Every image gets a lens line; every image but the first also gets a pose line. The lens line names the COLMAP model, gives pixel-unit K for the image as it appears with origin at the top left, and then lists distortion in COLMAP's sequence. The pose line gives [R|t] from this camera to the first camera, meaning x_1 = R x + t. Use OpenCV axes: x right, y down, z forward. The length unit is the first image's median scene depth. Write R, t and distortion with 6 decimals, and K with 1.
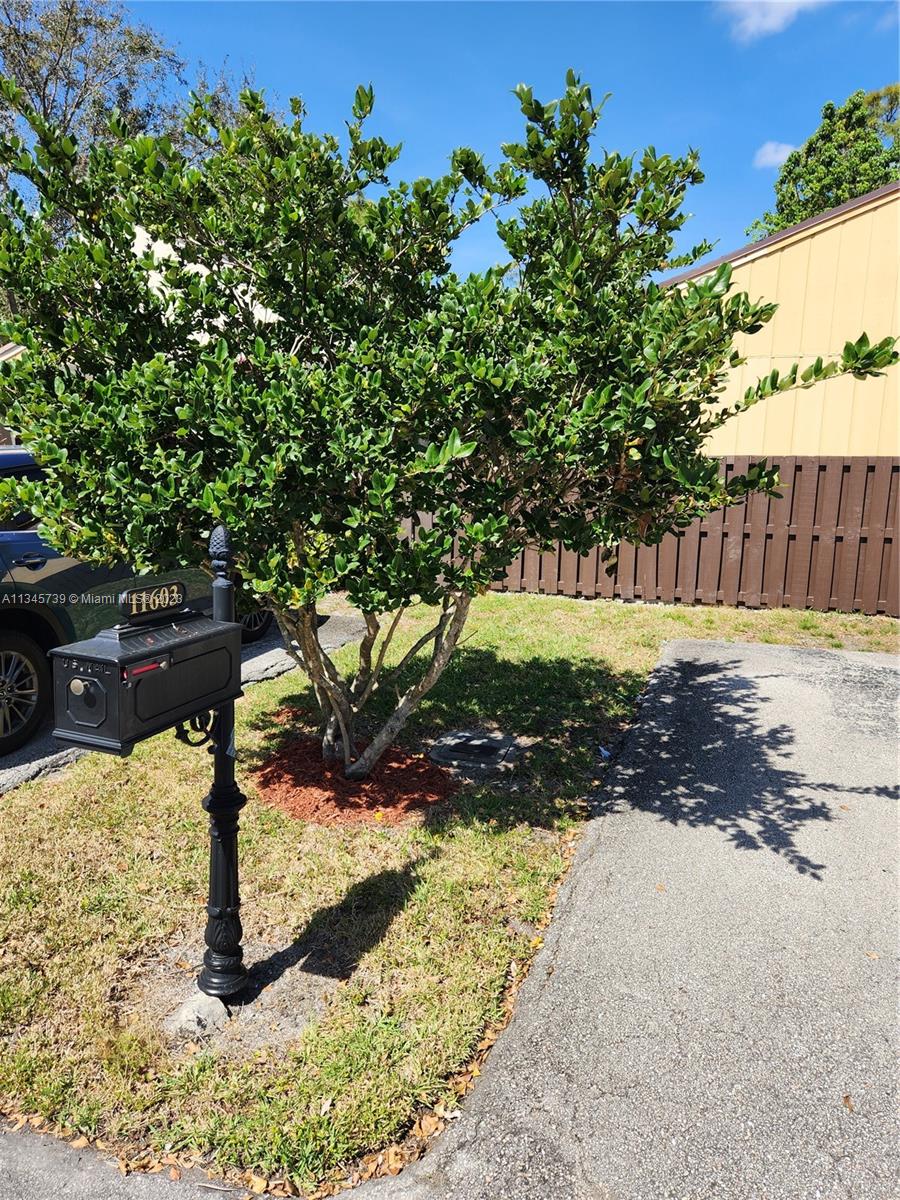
lens RADIAL K [[804.7, 0, 455.0], [0, 804.7, 605.5], [0, 0, 1]] dist [0.051113, -0.035713]
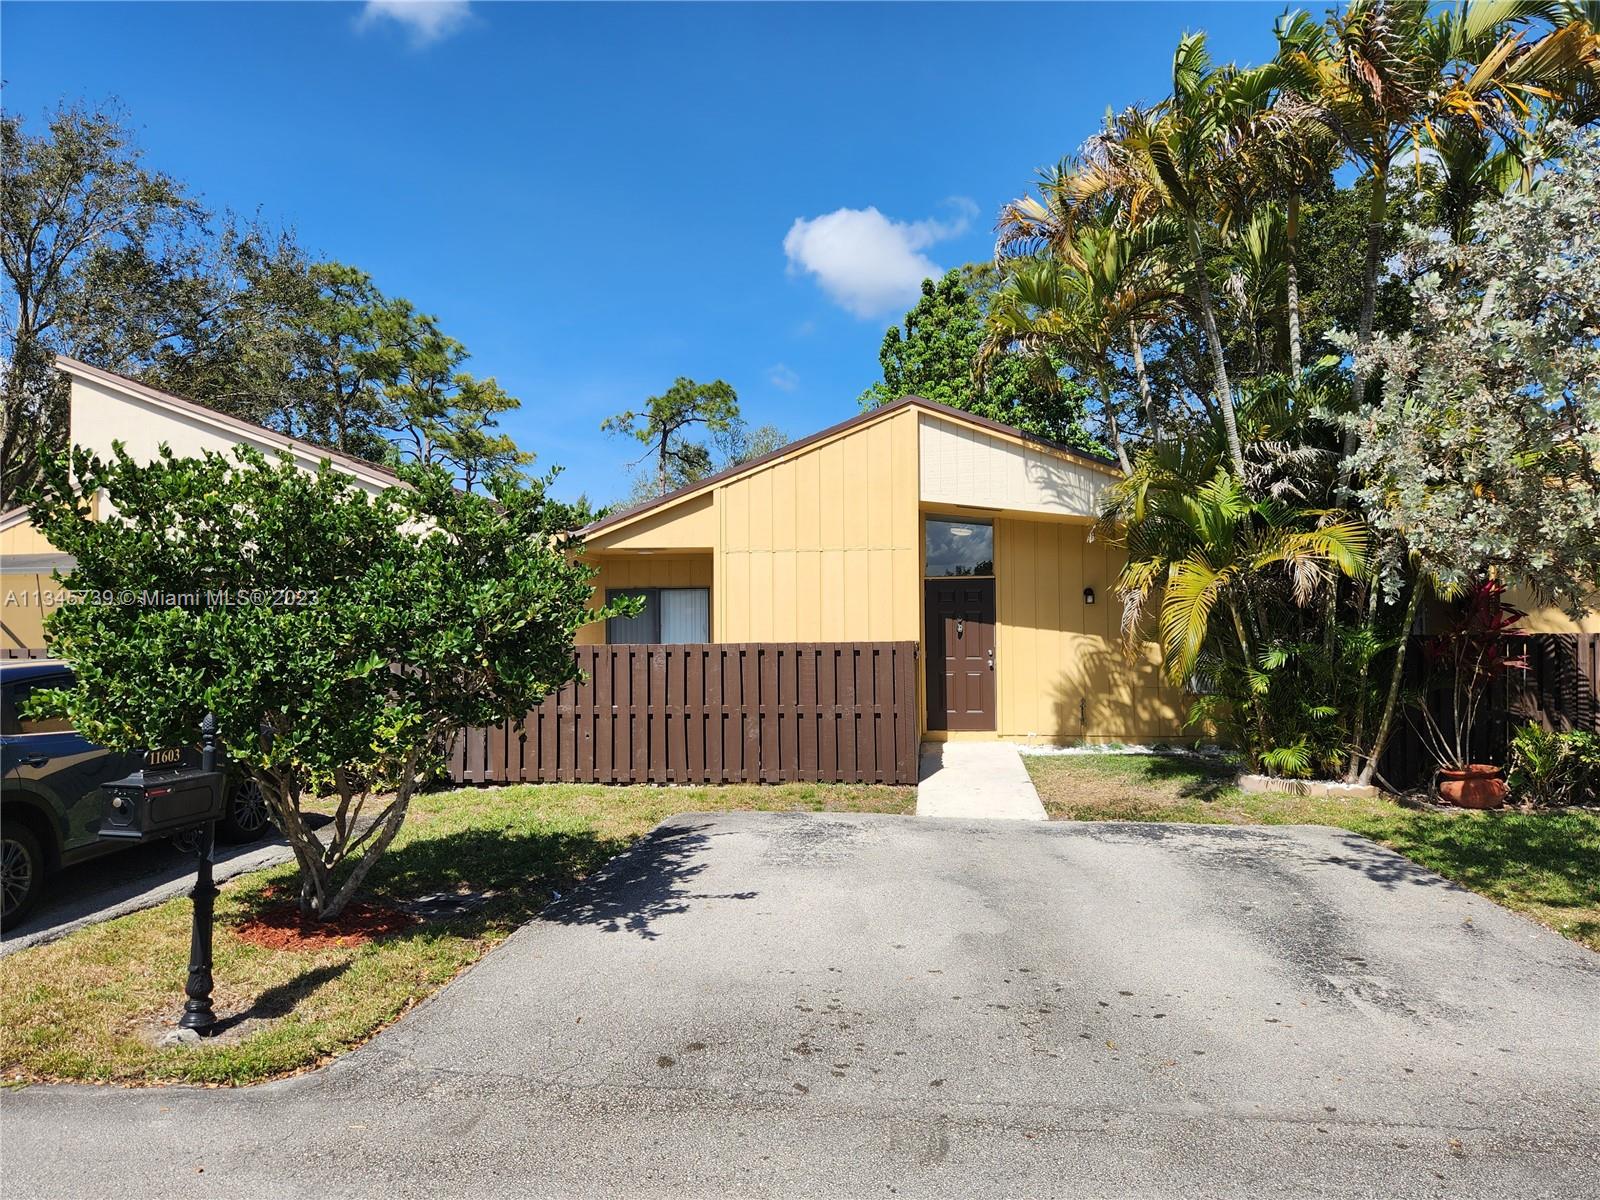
lens RADIAL K [[1072.9, 0, 804.8], [0, 1072.9, 599.0], [0, 0, 1]] dist [0.051113, -0.035713]
pose [[0.978914, -0.014544, 0.203754, 0.377004], [0.056834, 0.977469, -0.203283, 0.161142], [-0.196207, 0.210577, 0.957685, -1.193821]]
